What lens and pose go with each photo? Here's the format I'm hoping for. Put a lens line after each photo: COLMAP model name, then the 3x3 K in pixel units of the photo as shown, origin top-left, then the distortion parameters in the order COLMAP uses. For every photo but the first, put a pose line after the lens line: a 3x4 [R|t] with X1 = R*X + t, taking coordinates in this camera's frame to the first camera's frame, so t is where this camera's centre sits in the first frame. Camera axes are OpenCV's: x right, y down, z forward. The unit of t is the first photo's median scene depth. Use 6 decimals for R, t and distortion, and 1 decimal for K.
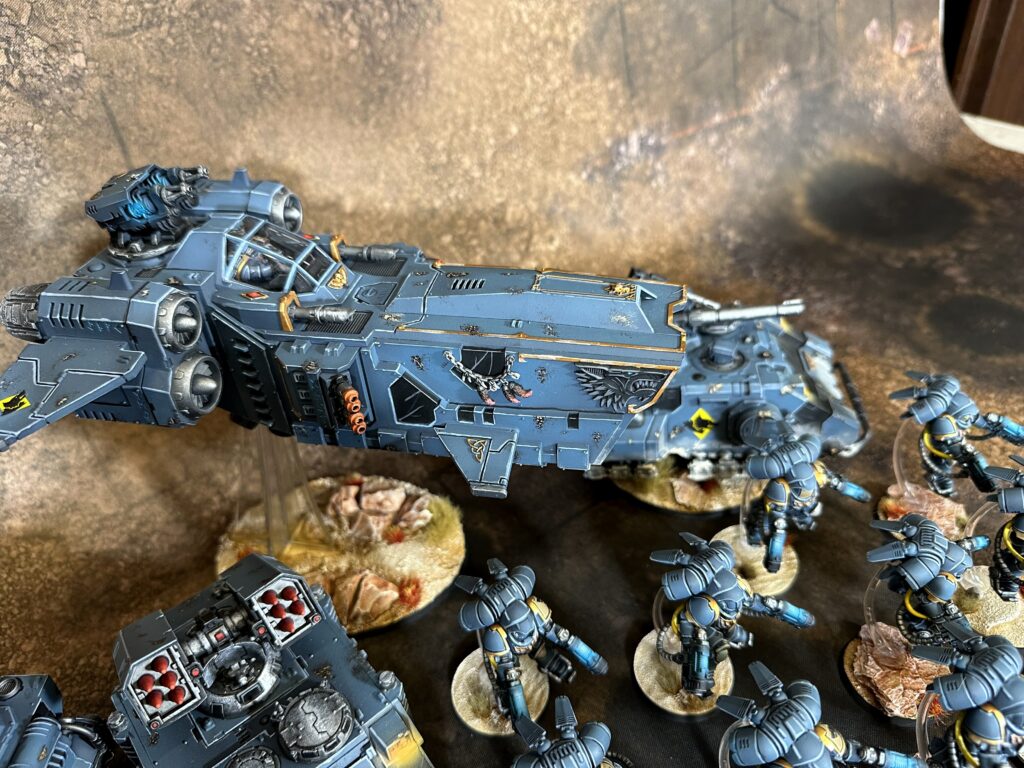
lens RADIAL K [[746.1, 0, 505.3], [0, 746.1, 386.7], [0, 0, 1]] dist [-0.011463, -0.021898]
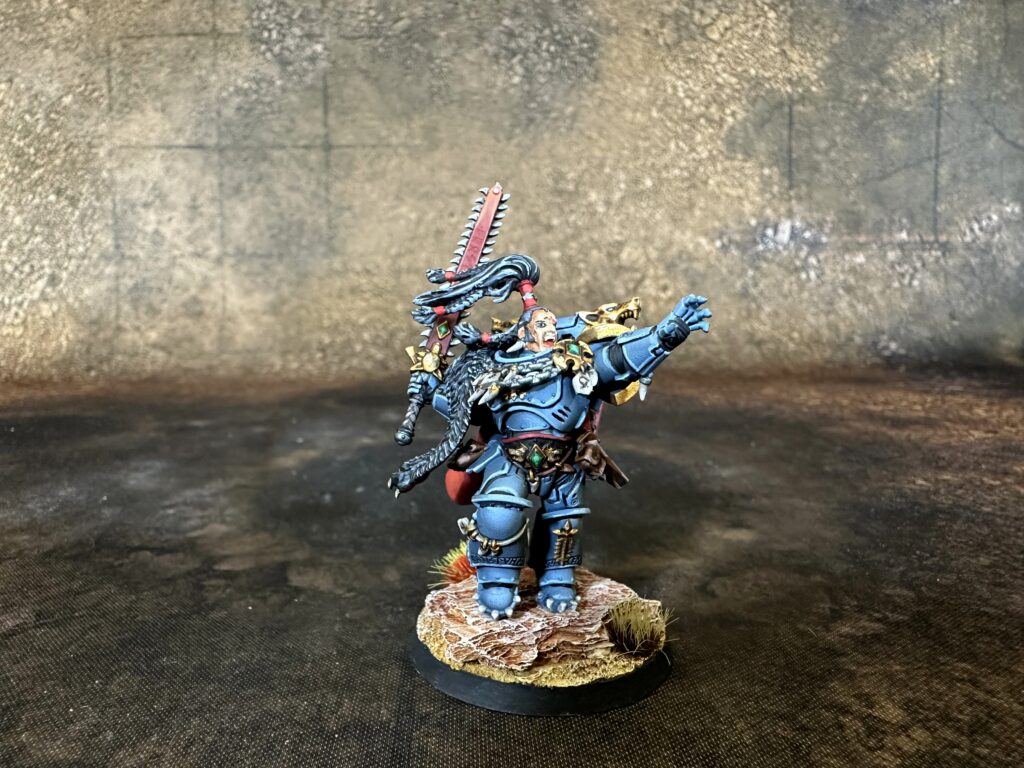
lens RADIAL K [[711.7, 0, 465.2], [0, 711.7, 471.1], [0, 0, 1]] dist [-0.013948, 0.004760]
pose [[0.830763, 0.213169, -0.514190, 0.426296], [-0.383782, 0.888447, -0.251740, 0.410039], [0.403168, 0.406473, 0.819900, 0.209697]]
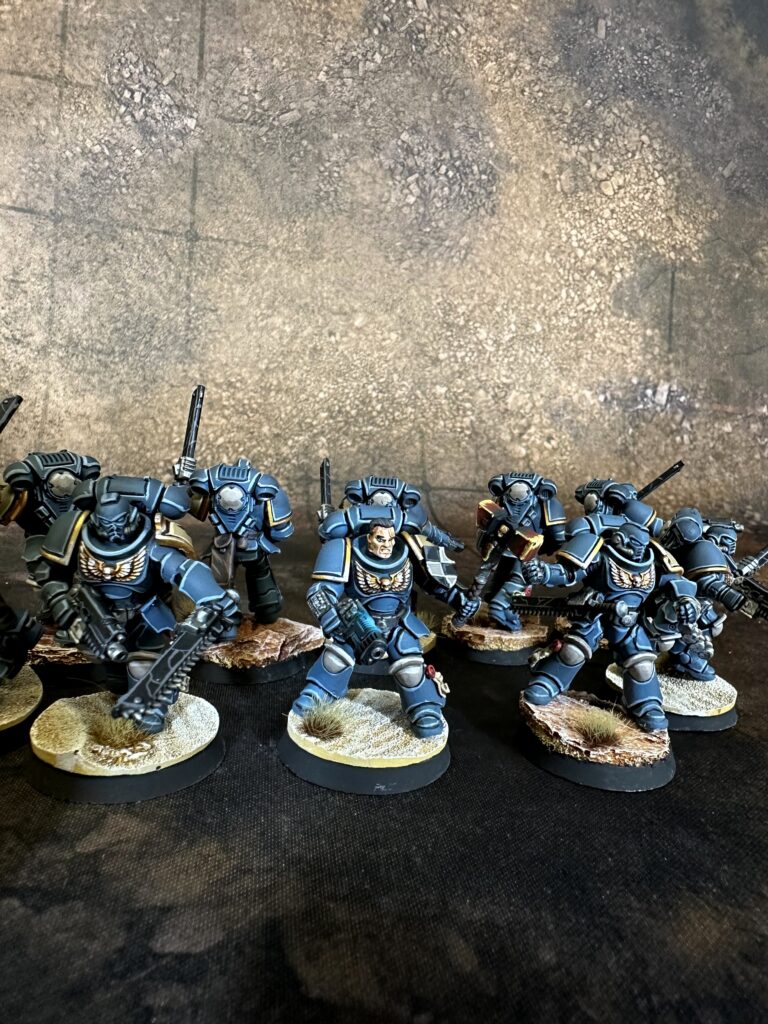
lens RADIAL K [[711.7, 0, 438.5], [0, 711.7, 547.3], [0, 0, 1]] dist [-0.013948, 0.004760]
pose [[0.916161, 0.246553, -0.316008, 0.284538], [-0.360454, 0.851603, -0.380587, 0.365146], [0.175278, 0.462585, 0.869076, 0.247099]]
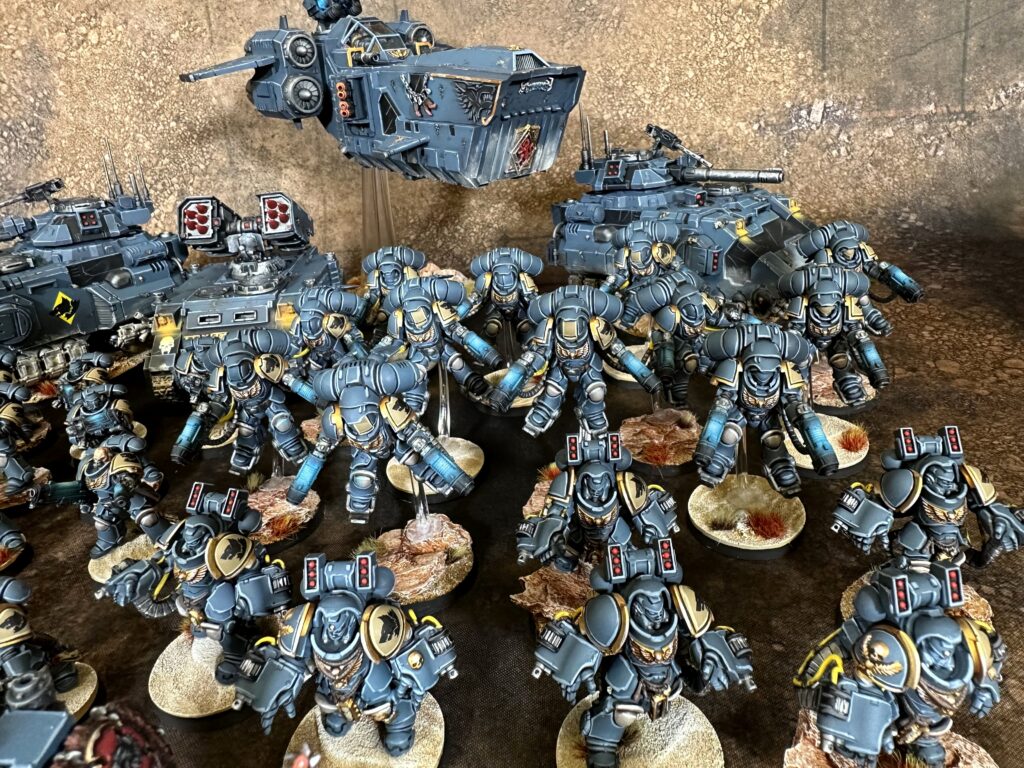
lens RADIAL K [[711.7, 0, 537.6], [0, 711.7, 339.6], [0, 0, 1]] dist [-0.013948, 0.004760]
pose [[0.804124, 0.258675, -0.535230, 0.553140], [-0.357710, 0.929666, -0.088116, 0.252748], [0.474792, 0.262313, 0.840098, 0.026734]]
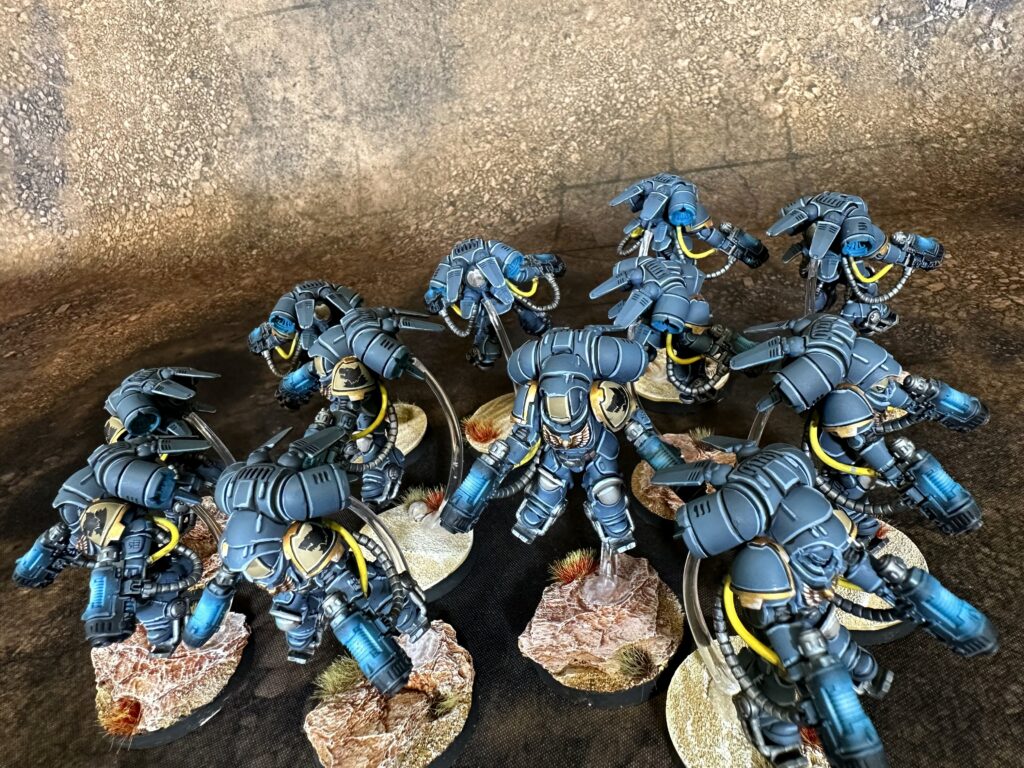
lens RADIAL K [[711.7, 0, 546.8], [0, 711.7, 325.8], [0, 0, 1]] dist [-0.013948, 0.004760]
pose [[0.732422, 0.282720, -0.619376, 0.486688], [-0.320687, 0.945731, 0.052471, 0.148201], [0.600598, 0.160195, 0.783339, 0.192725]]
